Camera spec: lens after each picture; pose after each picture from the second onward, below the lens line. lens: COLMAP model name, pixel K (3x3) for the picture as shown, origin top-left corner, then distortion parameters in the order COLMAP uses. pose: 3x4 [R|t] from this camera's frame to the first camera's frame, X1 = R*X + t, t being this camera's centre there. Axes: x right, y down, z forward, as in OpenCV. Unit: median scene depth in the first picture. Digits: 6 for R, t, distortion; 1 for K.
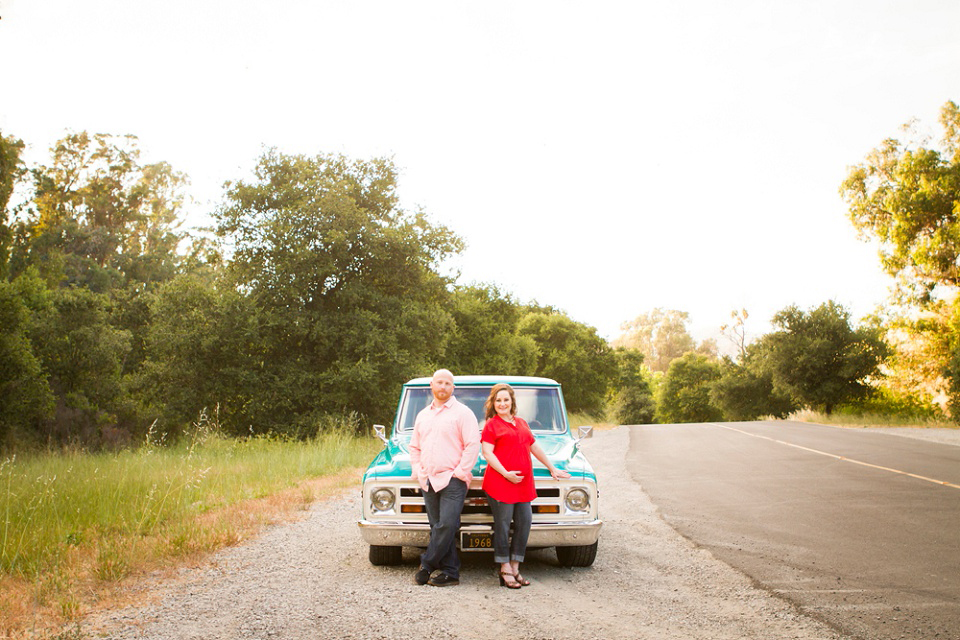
lens RADIAL K [[1071.3, 0, 480.0], [0, 1071.3, 320.0], [0, 0, 1]] dist [-0.111588, 0.051692]
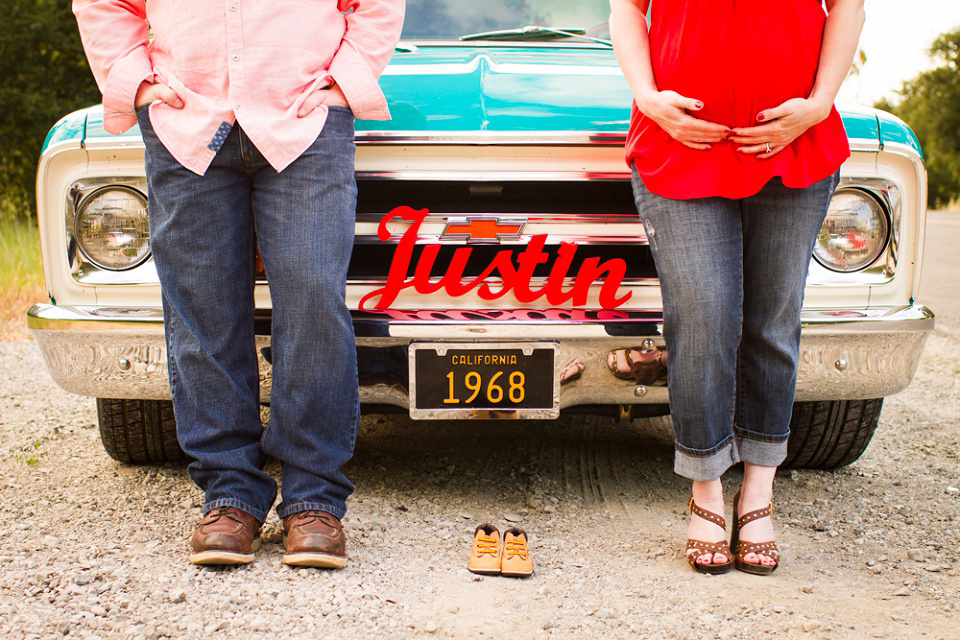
lens RADIAL K [[1555.0, 0, 480.4], [0, 1555.0, 334.6], [0, 0, 1]] dist [-0.070846, 0.019757]
pose [[0.999870, 0.001216, 0.016088, -0.002668], [-0.003813, 0.986718, 0.162398, 0.052130], [-0.015677, -0.162438, 0.986594, 0.242992]]
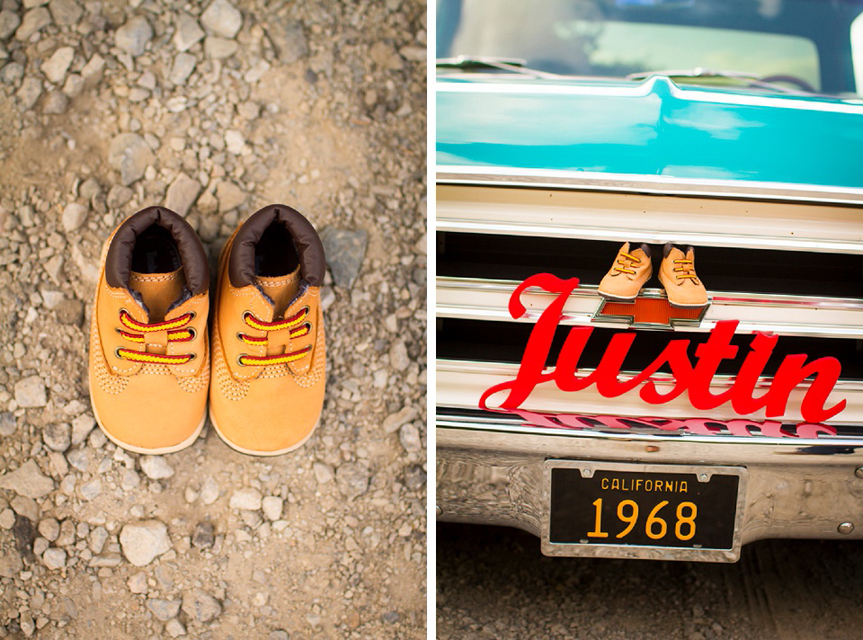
lens RADIAL K [[1568.9, 0, 431.5], [0, 1568.9, 320.0], [0, 0, 1]] dist [-0.283362, -0.059928]
pose [[0.992233, 0.045843, -0.115638, -0.002665], [-0.030994, 0.991407, 0.127091, 0.053541], [0.120470, -0.122520, 0.985127, 0.279928]]
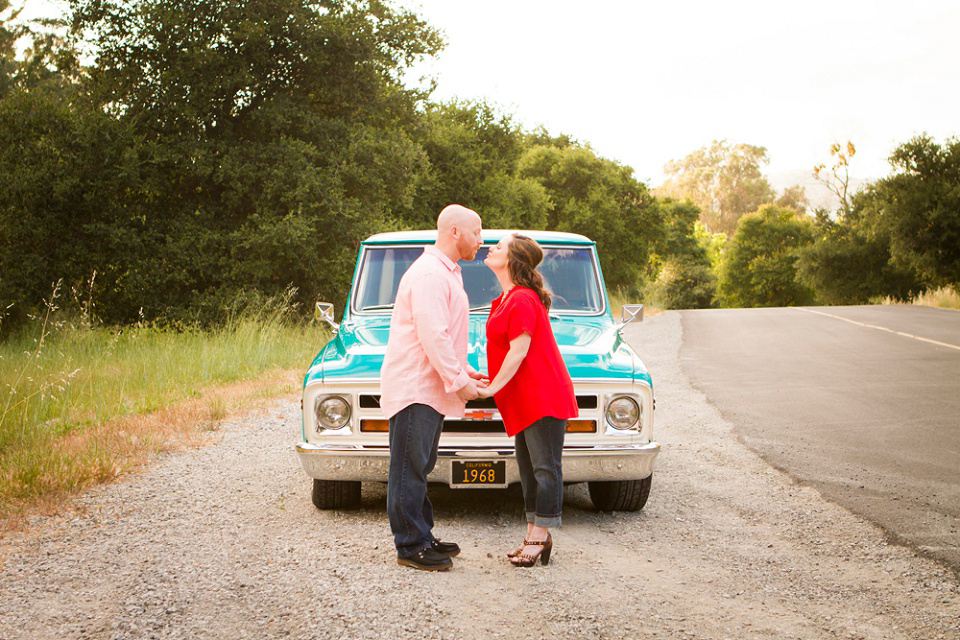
lens RADIAL K [[1555.0, 0, 480.4], [0, 1555.0, 334.6], [0, 0, 1]] dist [-0.070846, 0.019757]
pose [[0.999913, 0.000937, 0.013160, -0.004543], [-0.002419, 0.993586, 0.113053, 0.003722], [-0.012970, -0.113075, 0.993502, 0.014021]]
